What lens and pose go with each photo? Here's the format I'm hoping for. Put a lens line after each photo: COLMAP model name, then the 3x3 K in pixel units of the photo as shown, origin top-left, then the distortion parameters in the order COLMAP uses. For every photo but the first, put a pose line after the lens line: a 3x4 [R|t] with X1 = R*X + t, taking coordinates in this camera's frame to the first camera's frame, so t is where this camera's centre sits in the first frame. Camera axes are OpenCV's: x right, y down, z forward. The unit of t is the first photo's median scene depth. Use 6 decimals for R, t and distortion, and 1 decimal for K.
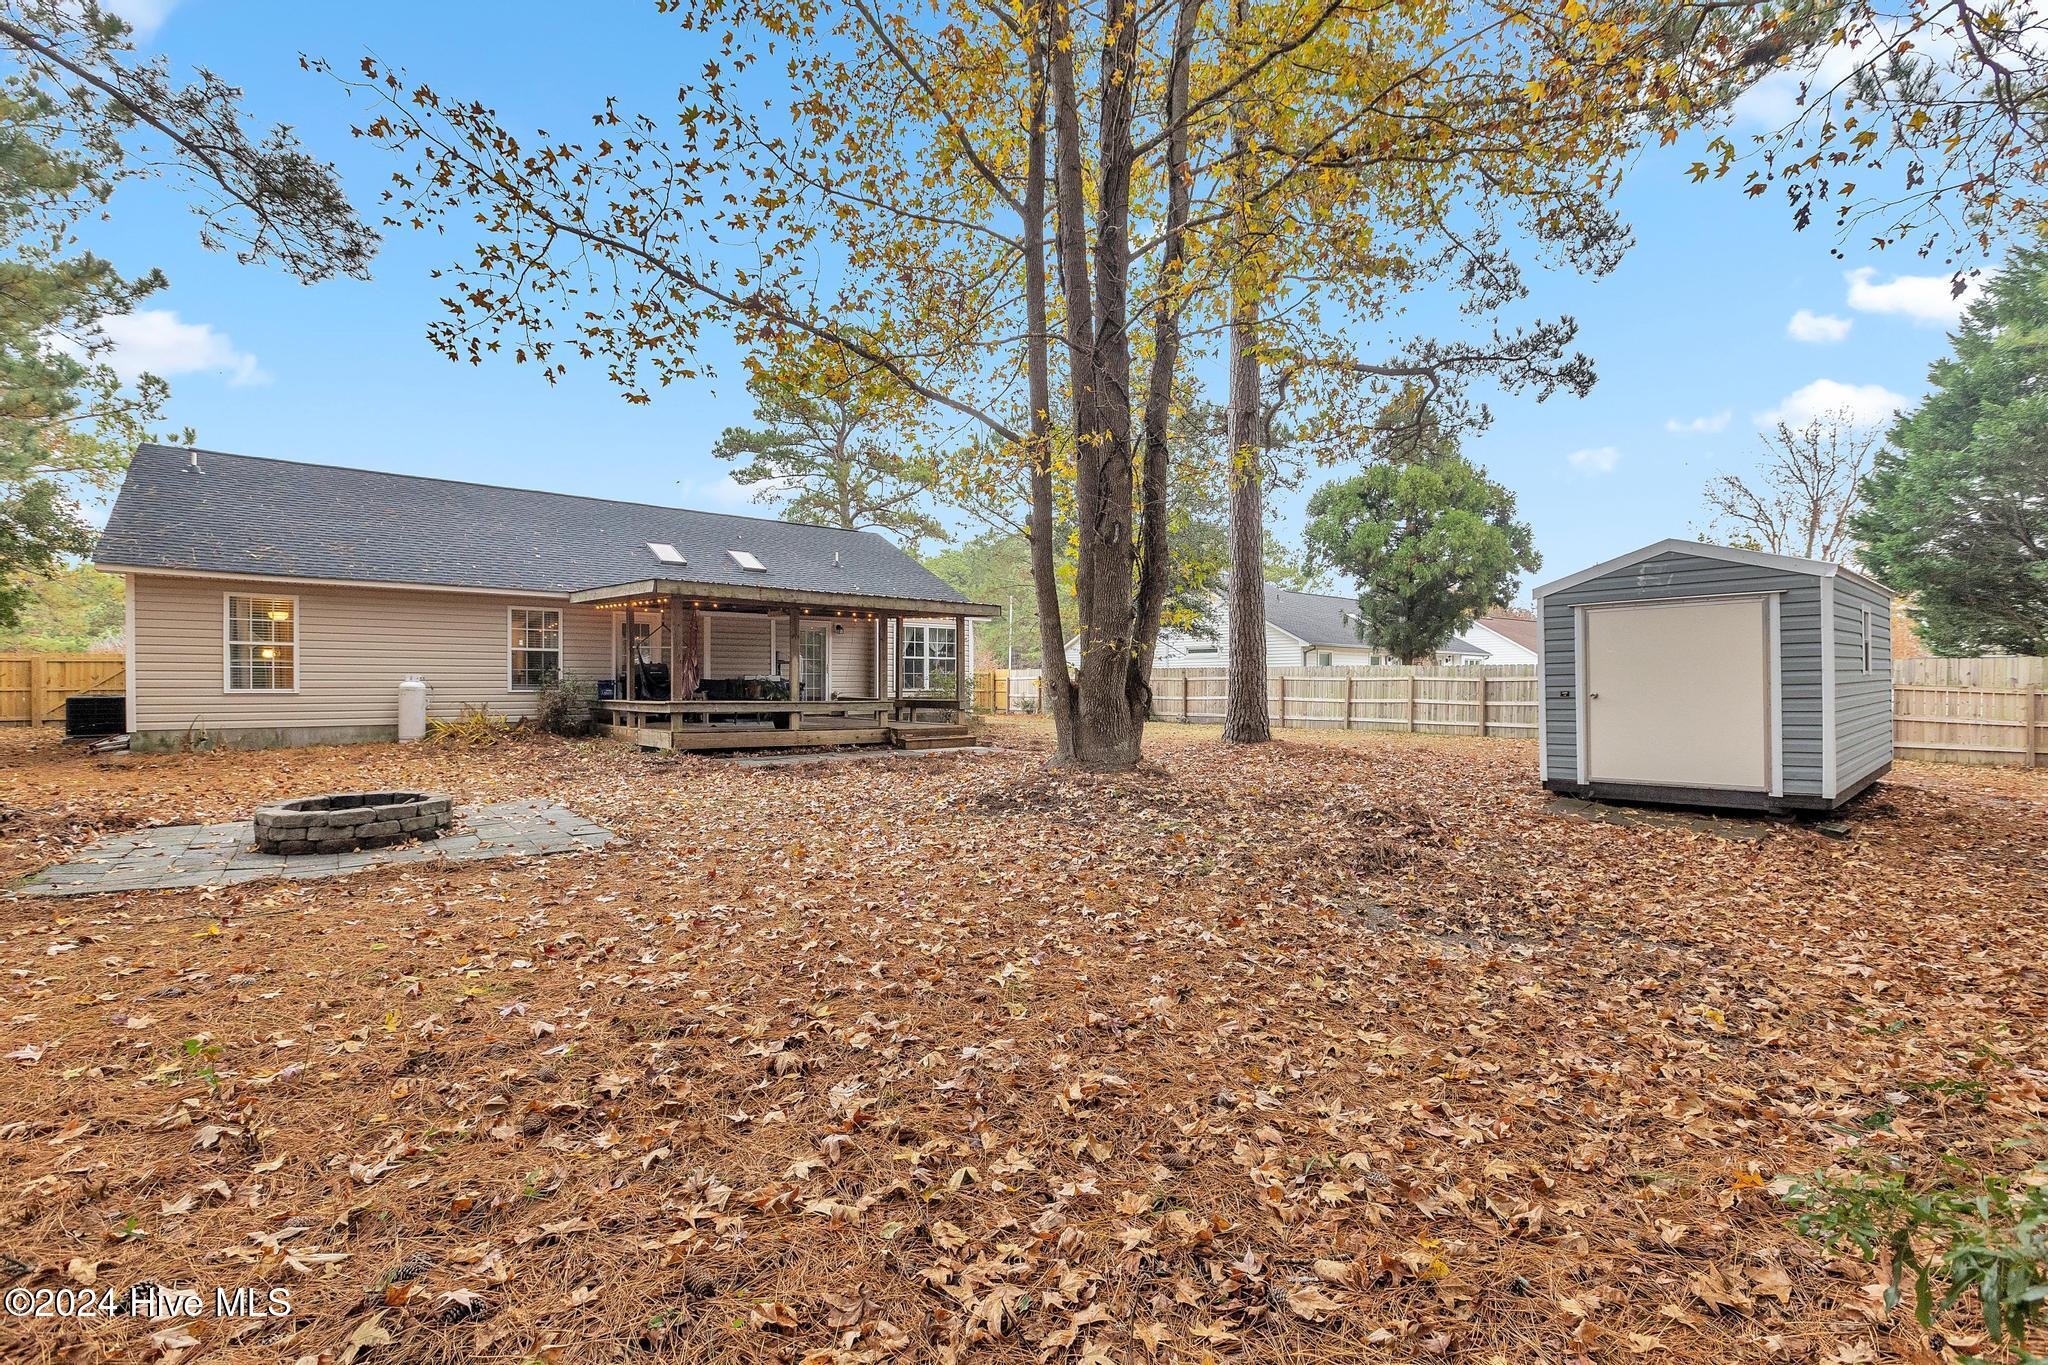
lens RADIAL K [[885.1, 0, 1024.0], [0, 885.1, 682.5], [0, 0, 1]] dist [0.018873, 0.000071]
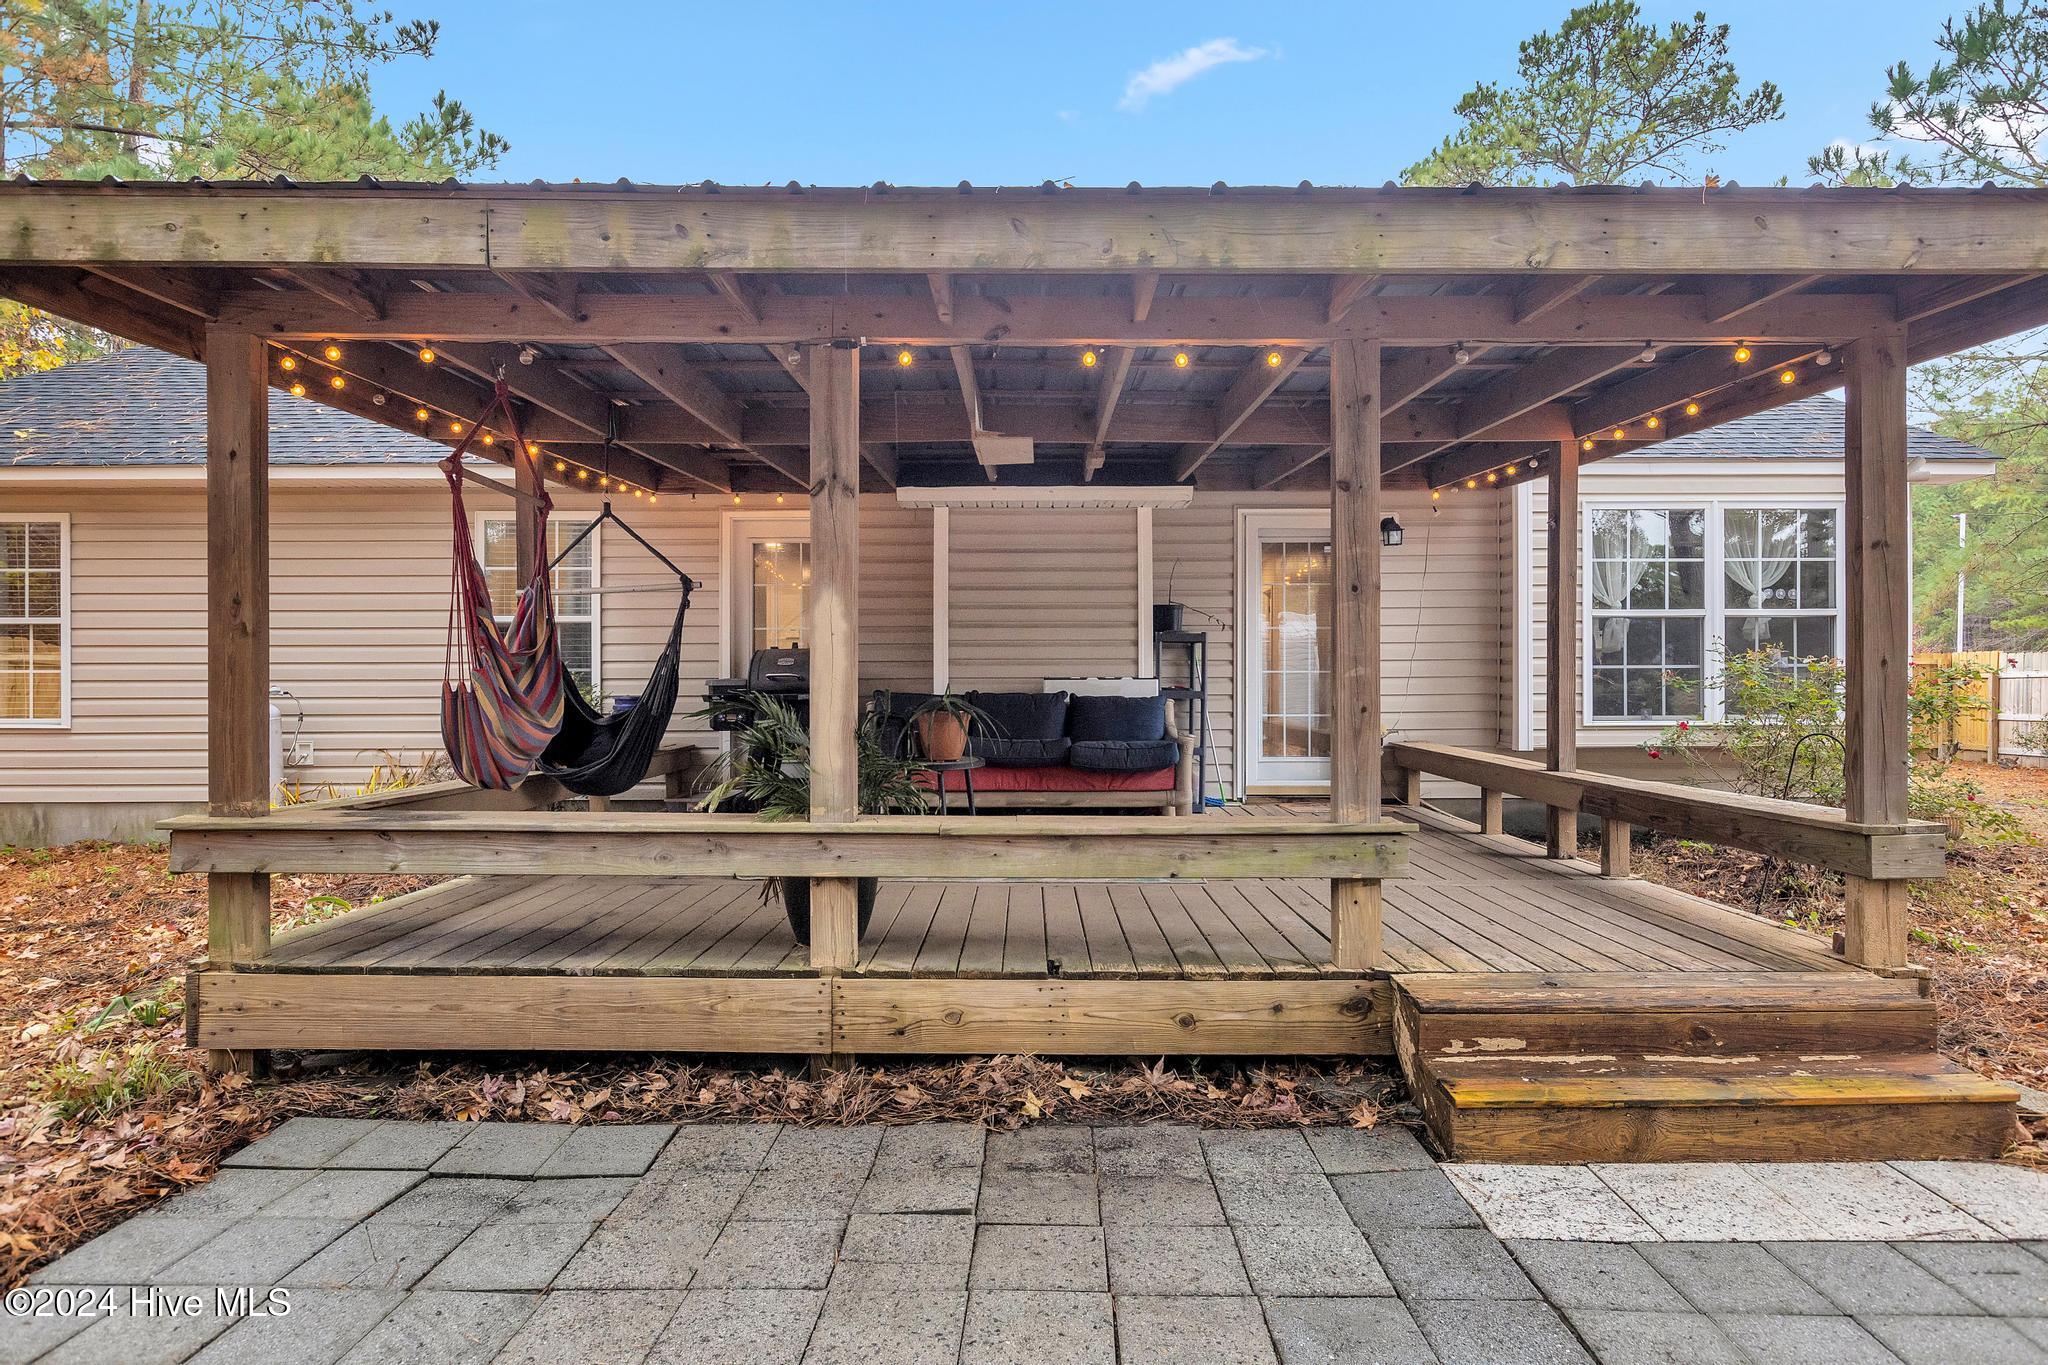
lens RADIAL K [[1128.6, 0, 1024.0], [0, 1128.6, 682.5], [0, 0, 1]] dist [0.001071, -0.000030]
pose [[0.765859, -0.002934, -0.643001, -0.045636], [0.003743, 0.999993, -0.000105, -0.005867], [0.642997, -0.002326, 0.765865, 0.572499]]
